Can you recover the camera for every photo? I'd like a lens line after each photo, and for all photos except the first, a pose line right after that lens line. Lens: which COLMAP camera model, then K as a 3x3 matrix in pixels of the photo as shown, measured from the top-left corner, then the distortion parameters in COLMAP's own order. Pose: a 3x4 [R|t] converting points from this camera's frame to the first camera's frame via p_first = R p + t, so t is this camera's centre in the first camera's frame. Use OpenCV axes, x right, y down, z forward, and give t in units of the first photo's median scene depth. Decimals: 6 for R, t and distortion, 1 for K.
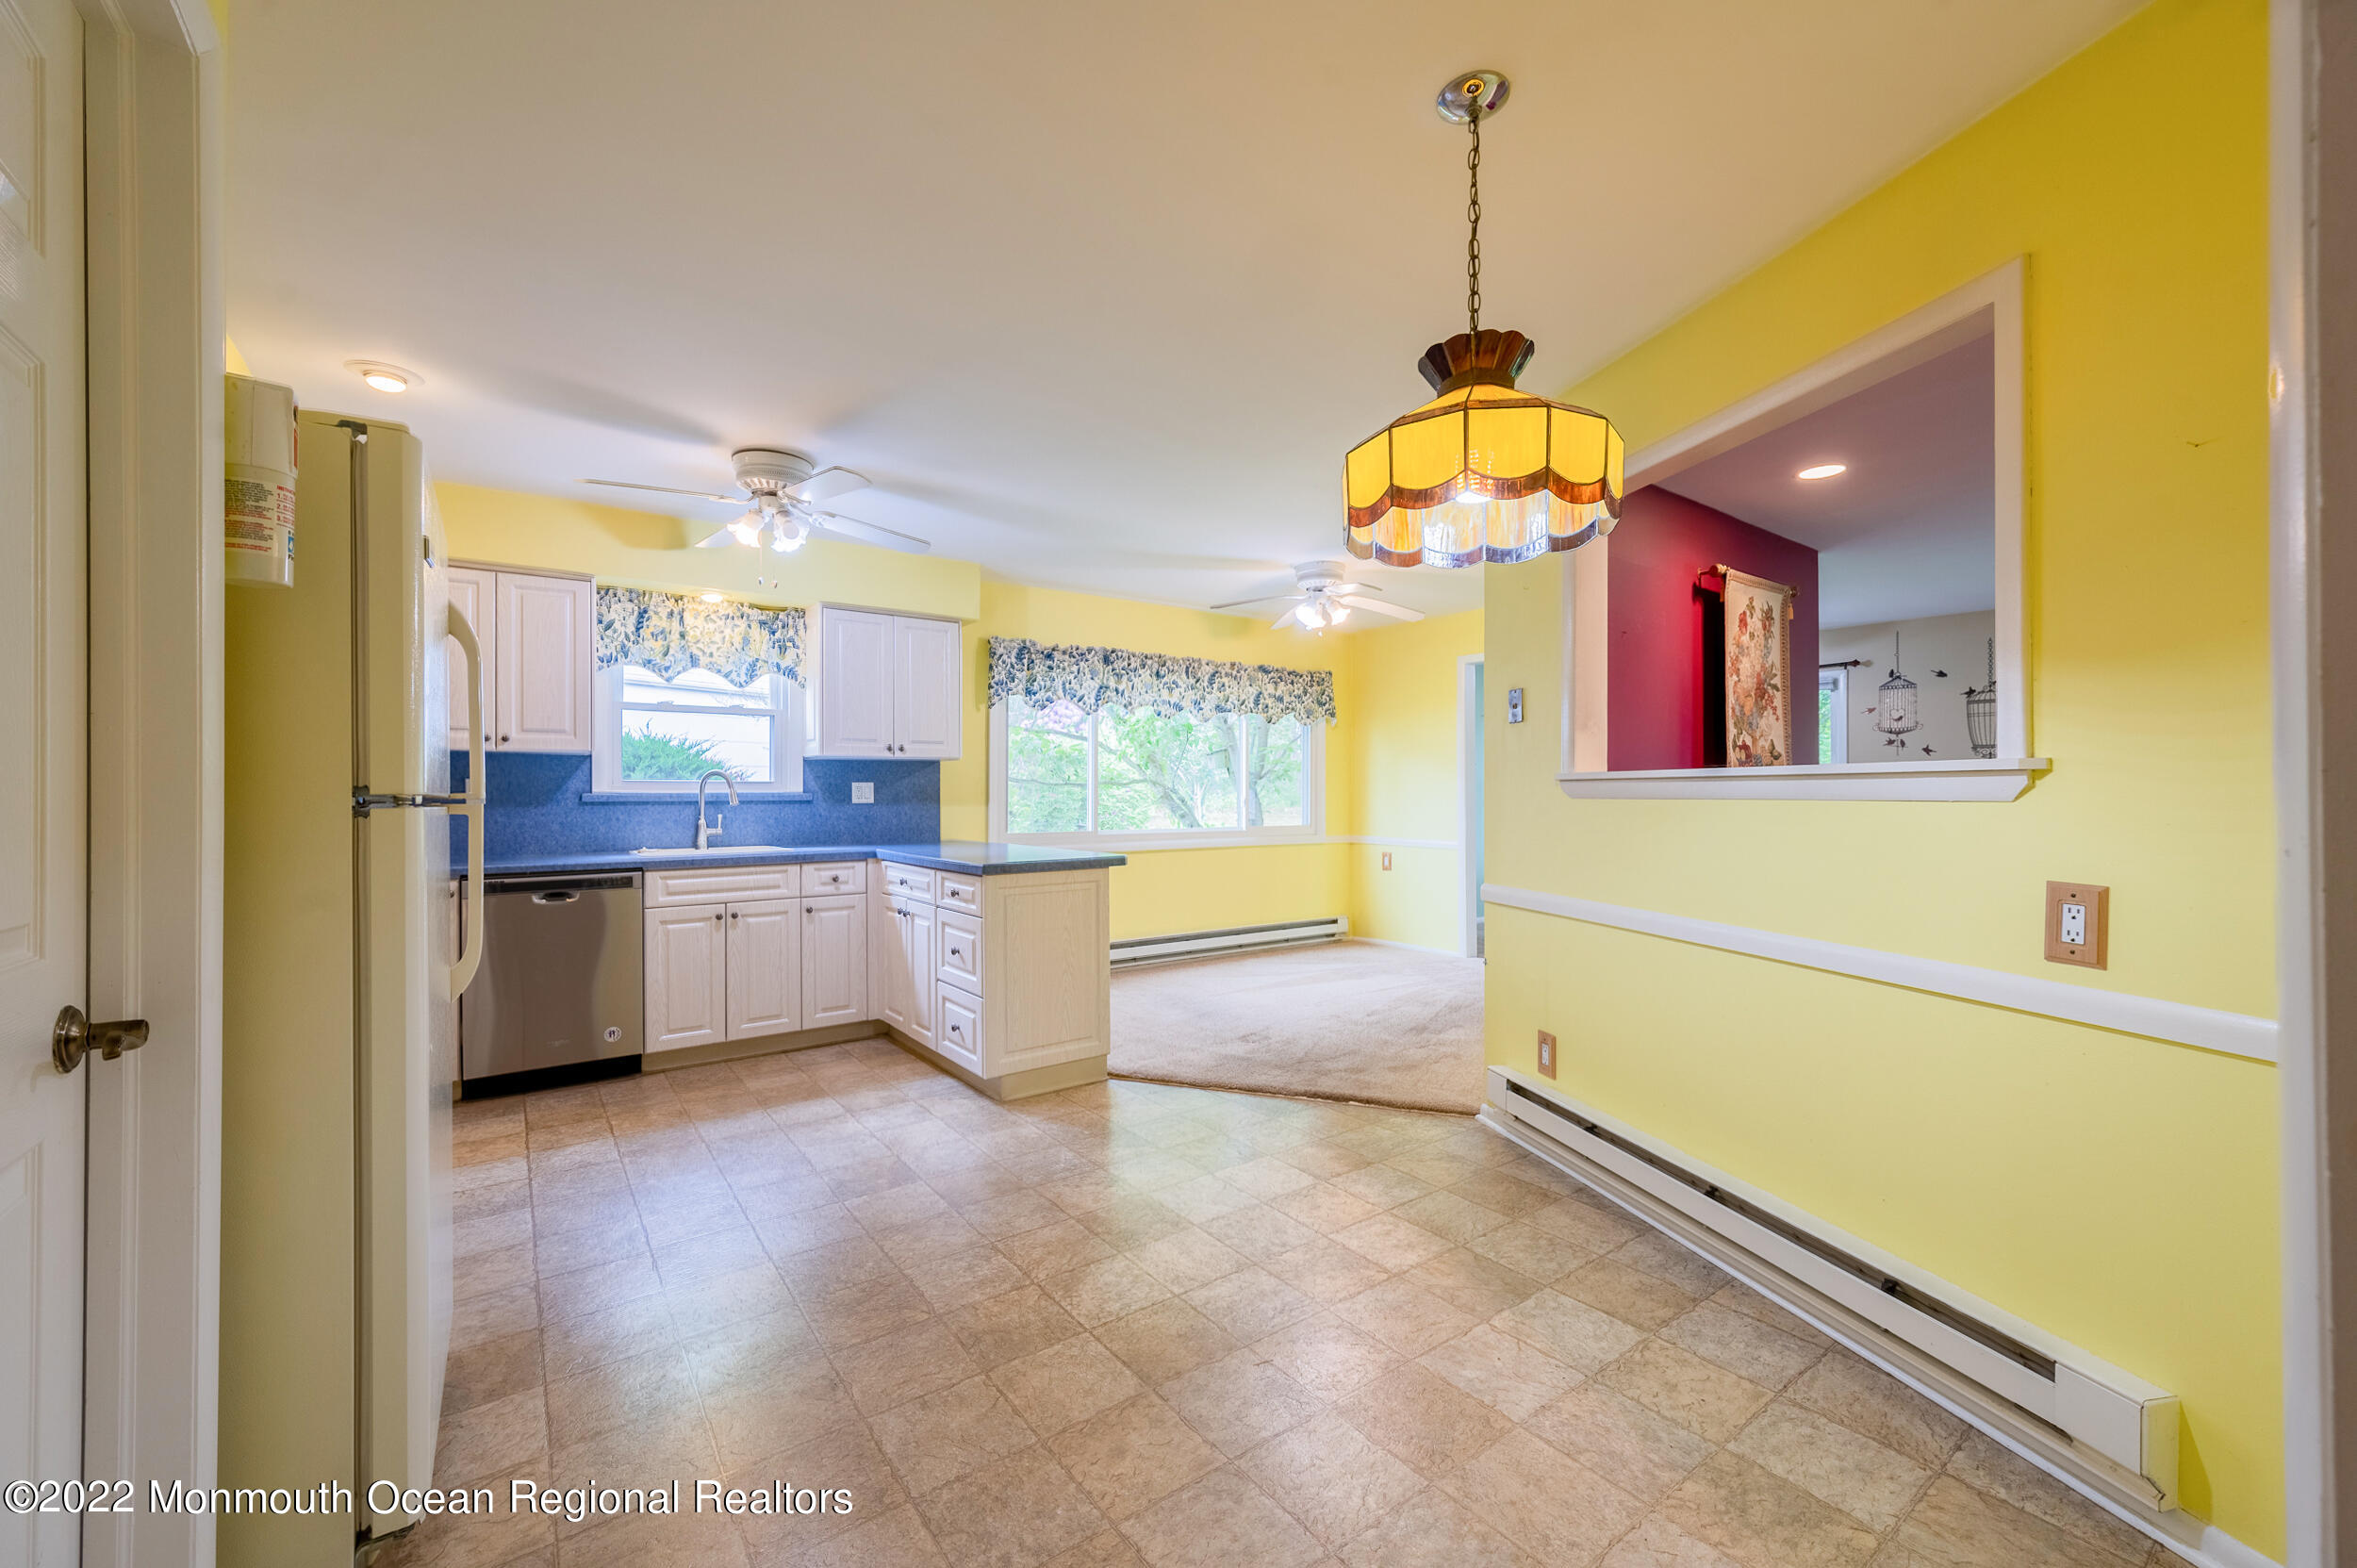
lens RADIAL K [[929.7, 0, 1179.3], [0, 929.7, 789.0], [0, 0, 1]] dist [0.001648, 0.000141]
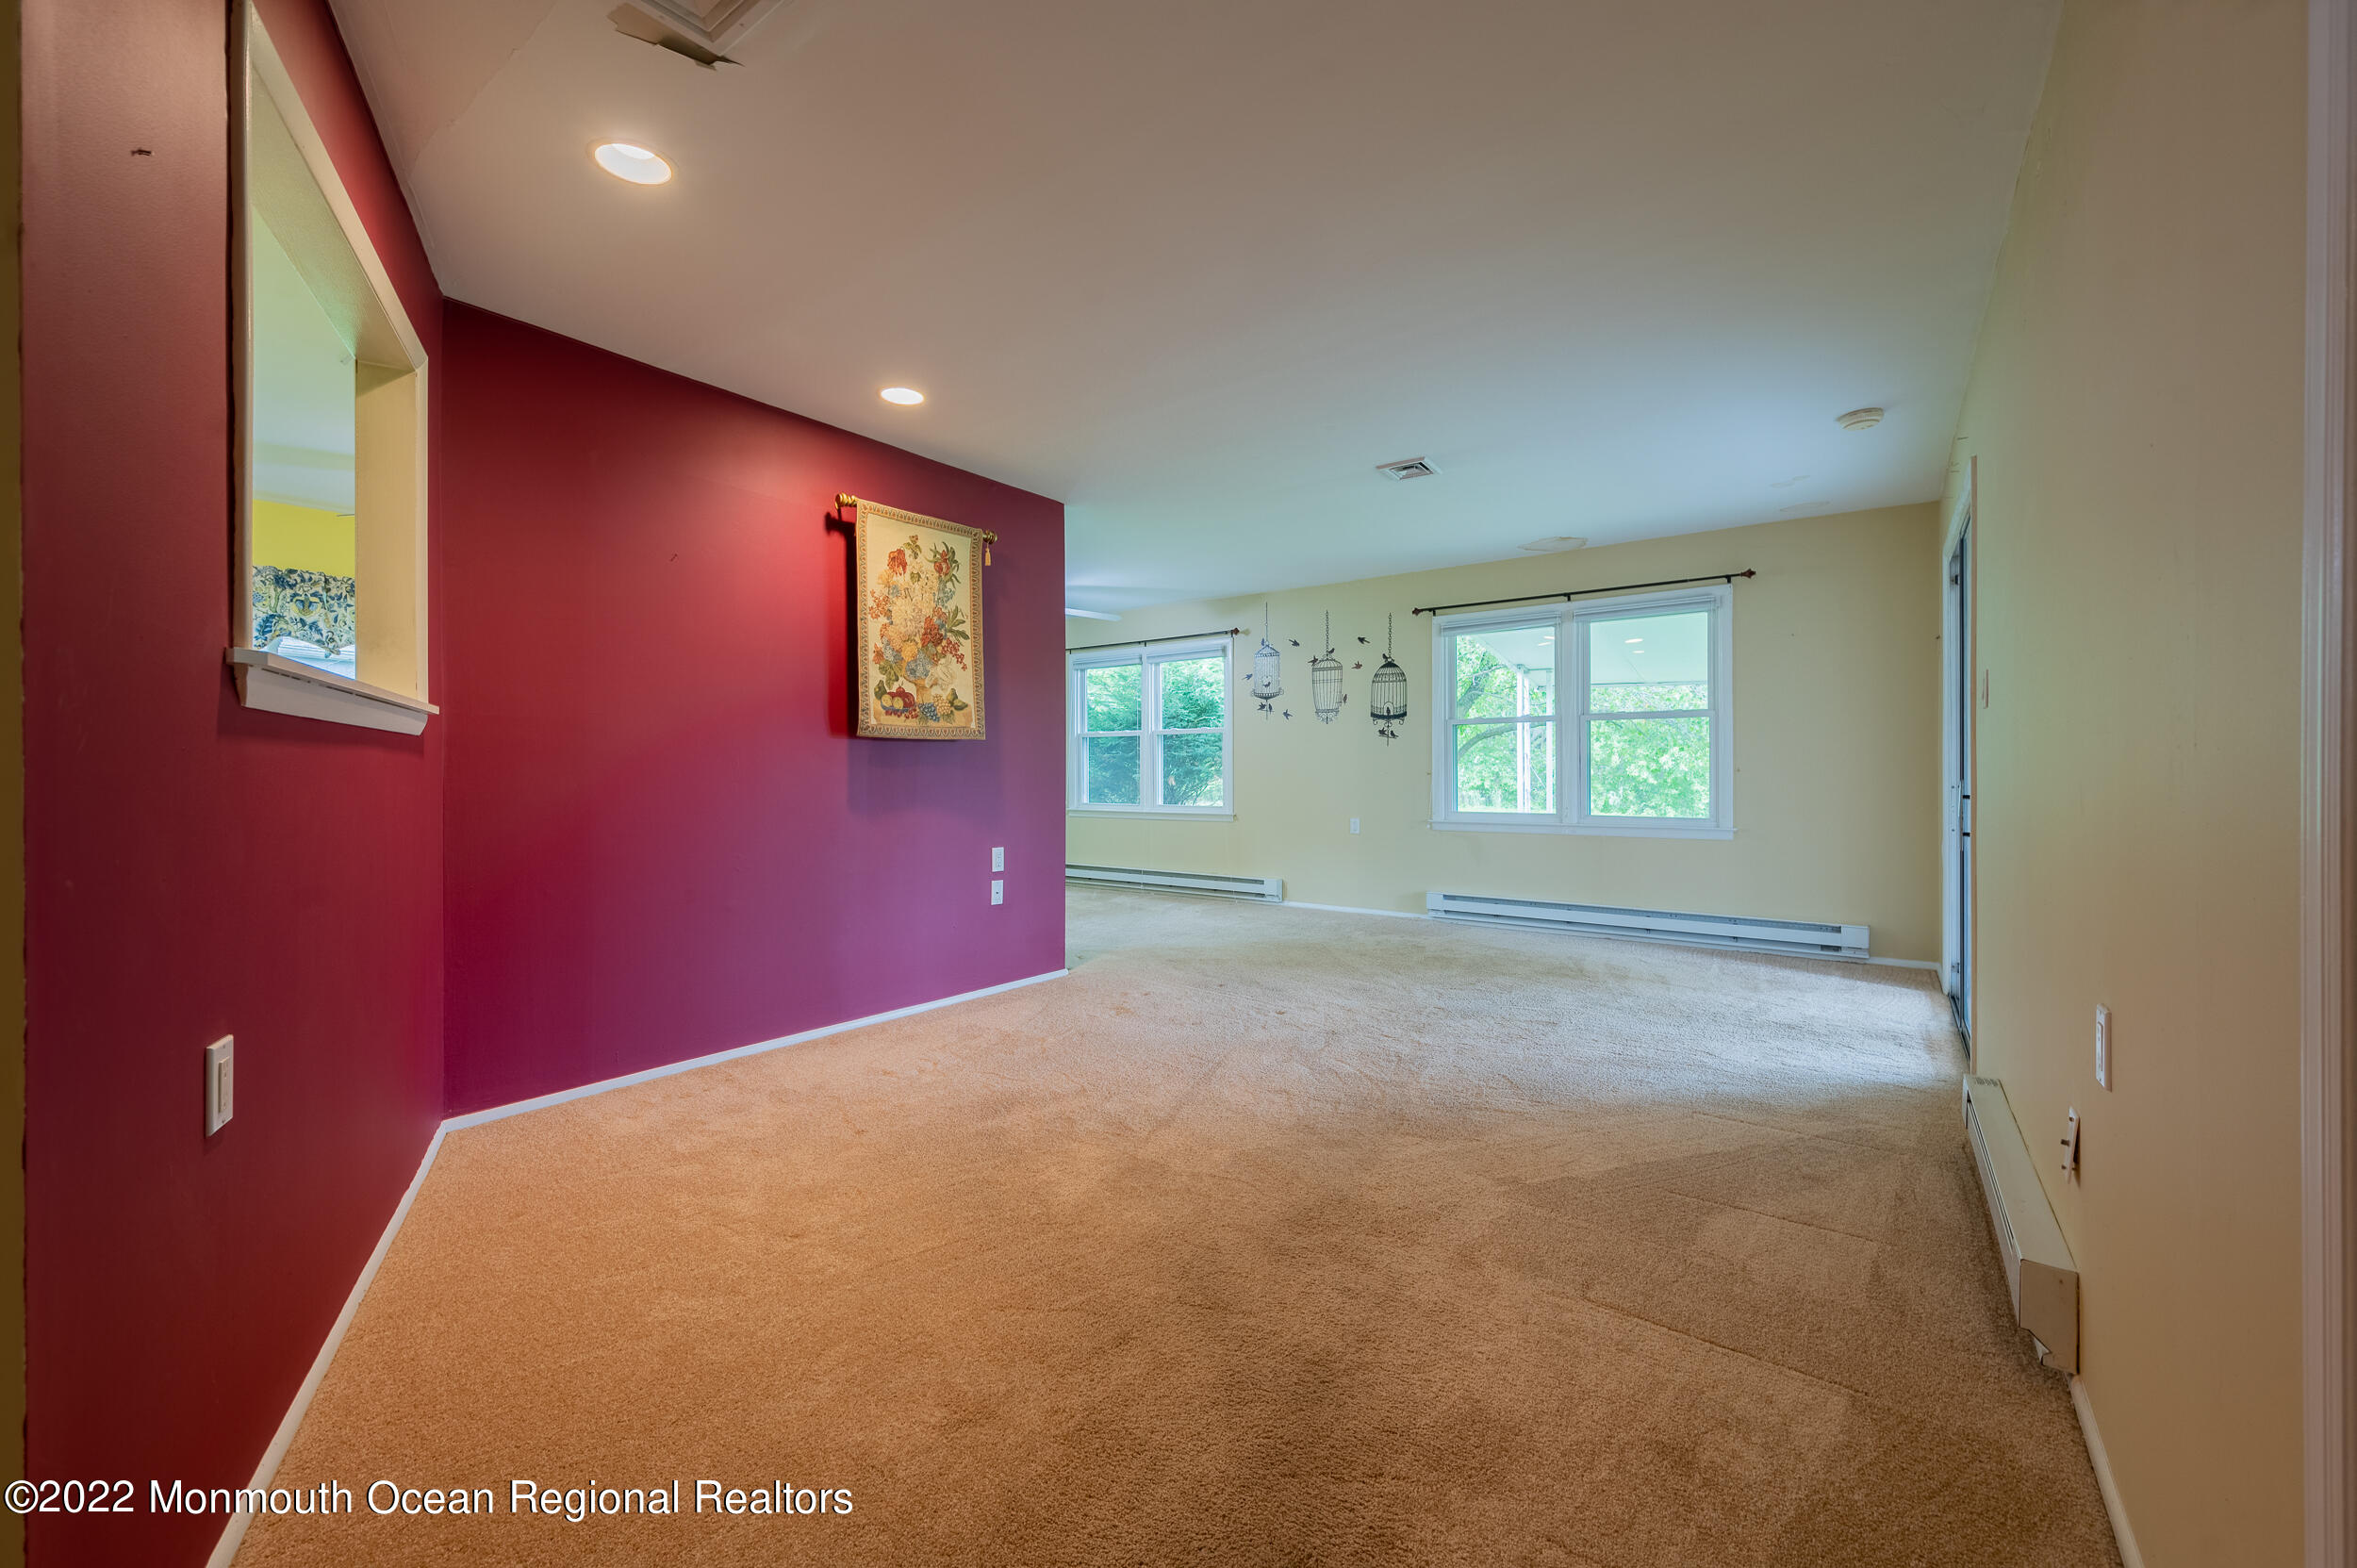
lens RADIAL K [[927.9, 0, 1176.3], [0, 927.9, 765.2], [0, 0, 1]] dist [-0.000239, -0.000076]
pose [[0.957025, -0.001323, 0.290004, 0.578599], [0.001189, 0.999999, 0.000639, 0.024630], [-0.290005, -0.000267, 0.957025, 0.025128]]
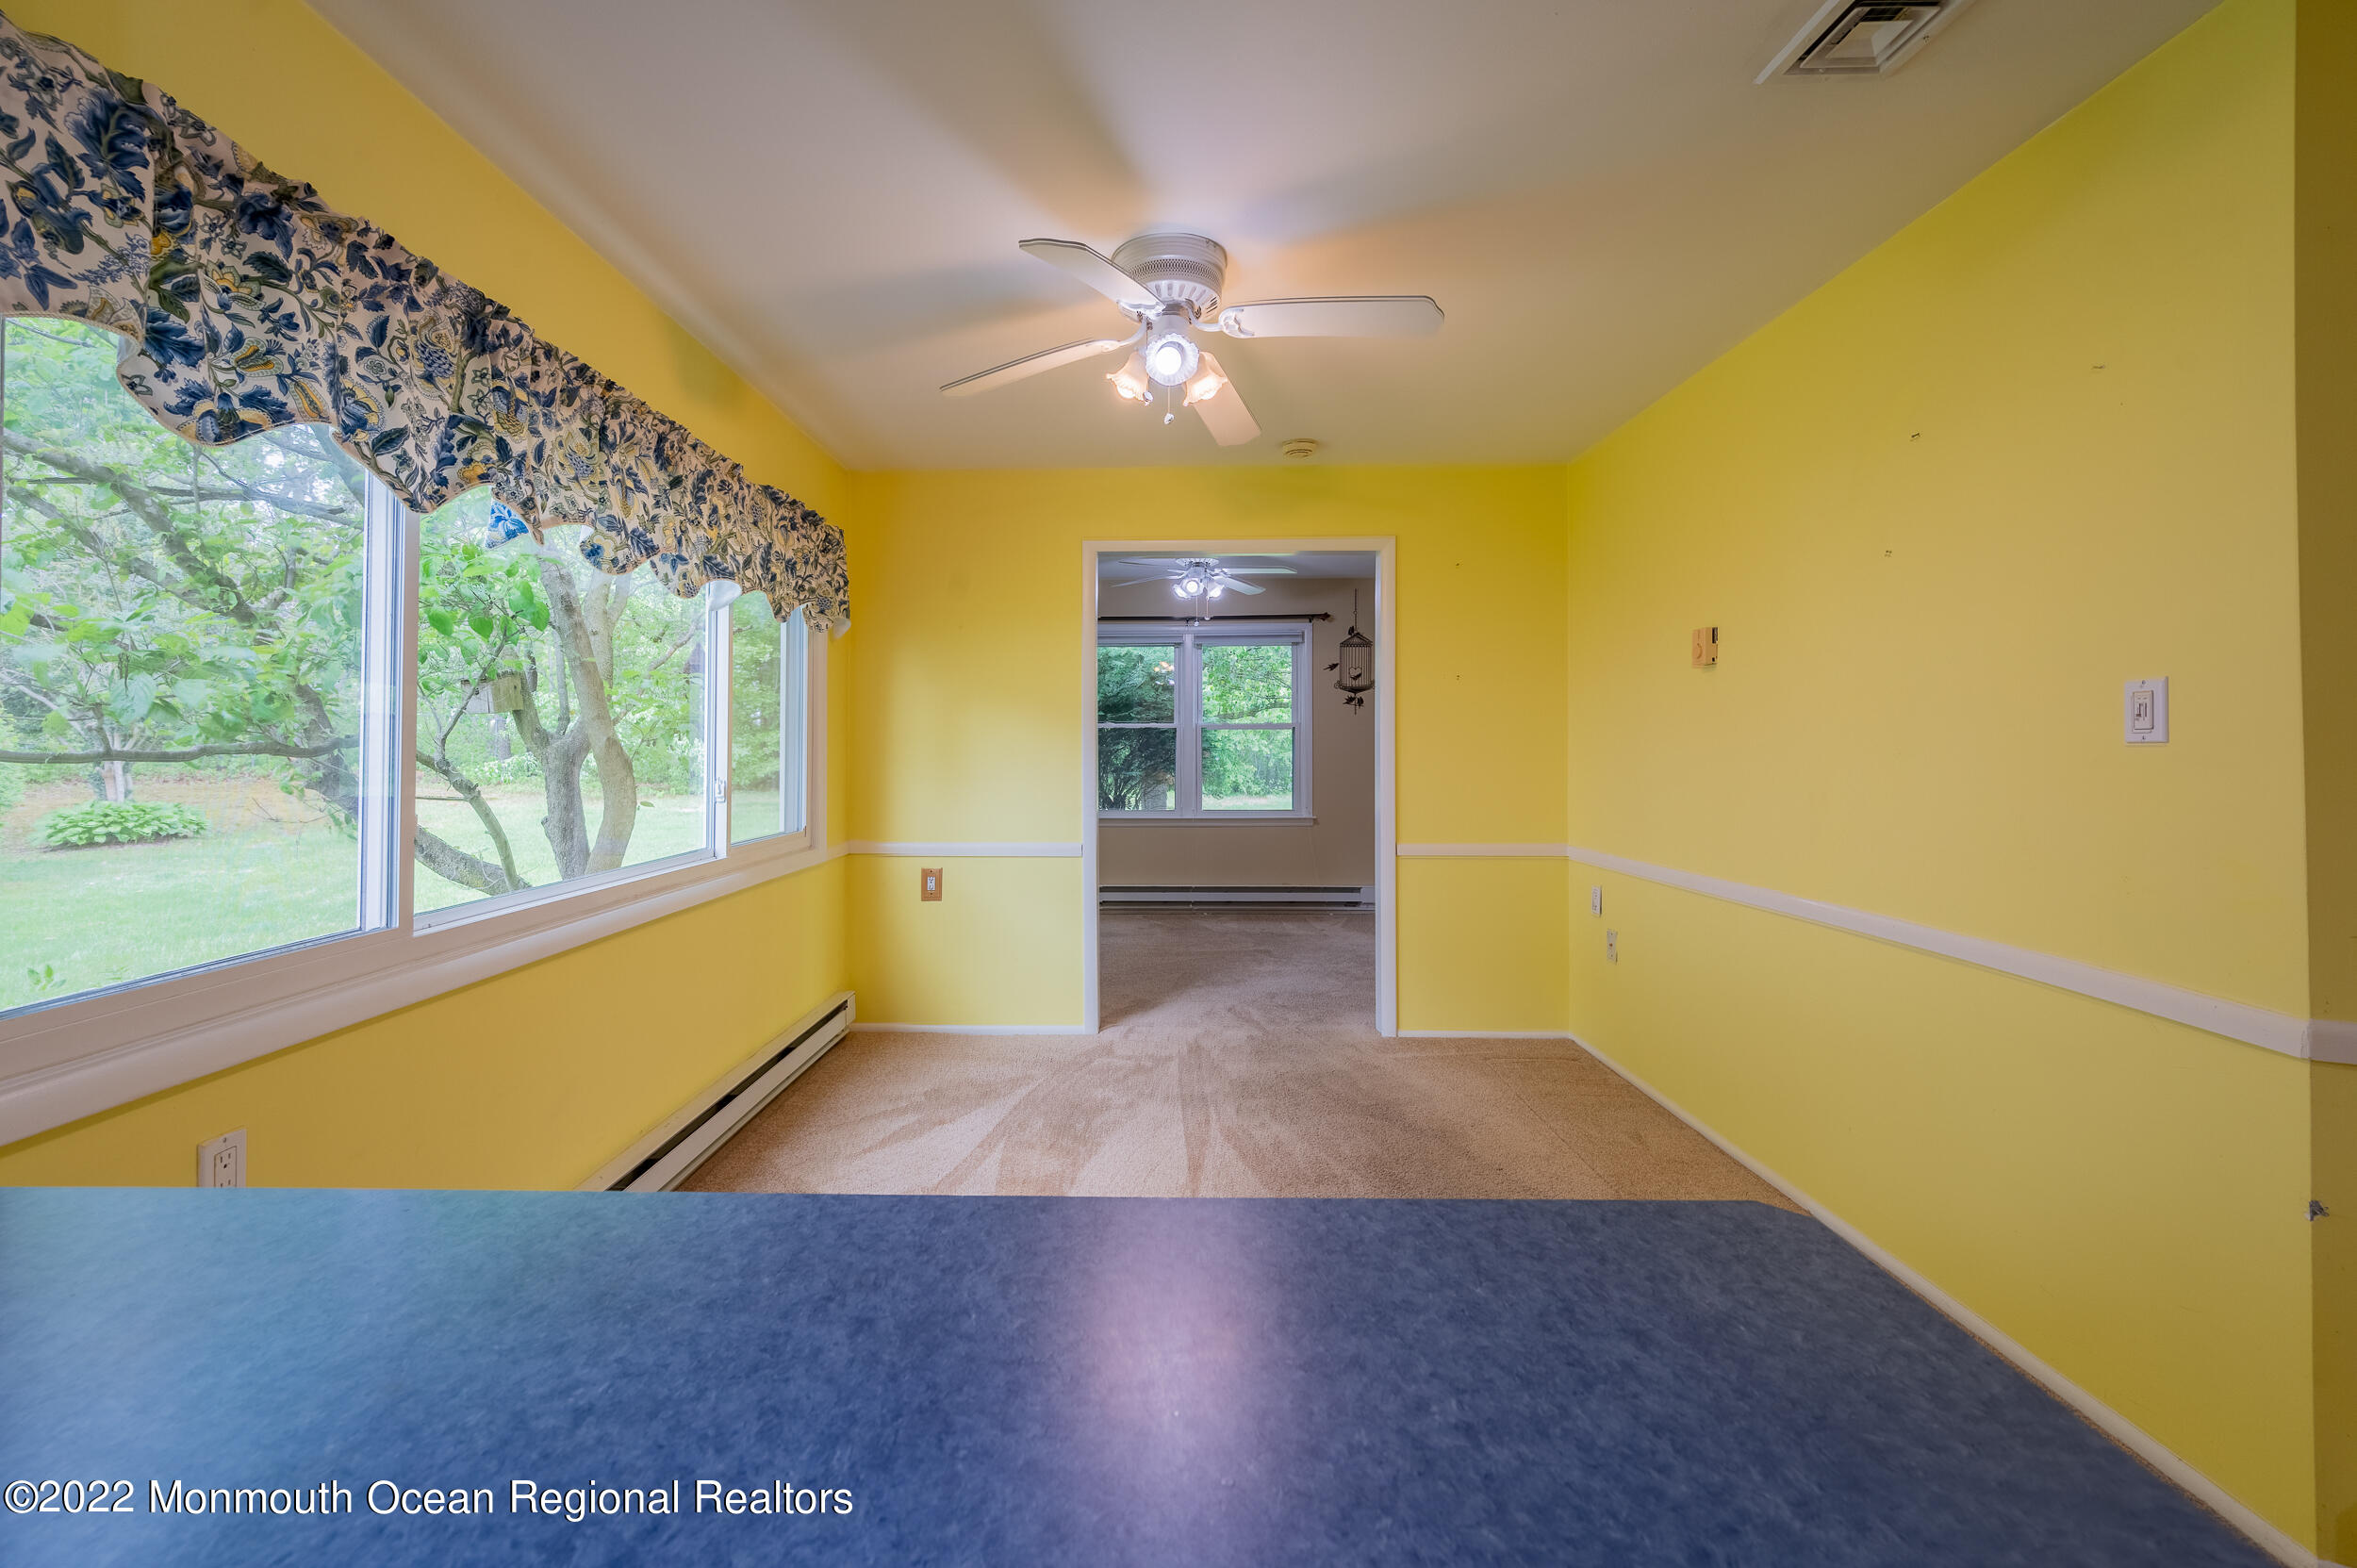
lens RADIAL K [[947.9, 0, 1144.4], [0, 947.9, 723.8], [0, 0, 1]] dist [0.003185, 0.000712]
pose [[0.615194, 0.015411, 0.788225, -0.249170], [-0.003430, 0.999852, -0.016871, -0.015441], [-0.788368, 0.007676, 0.615156, 0.885708]]
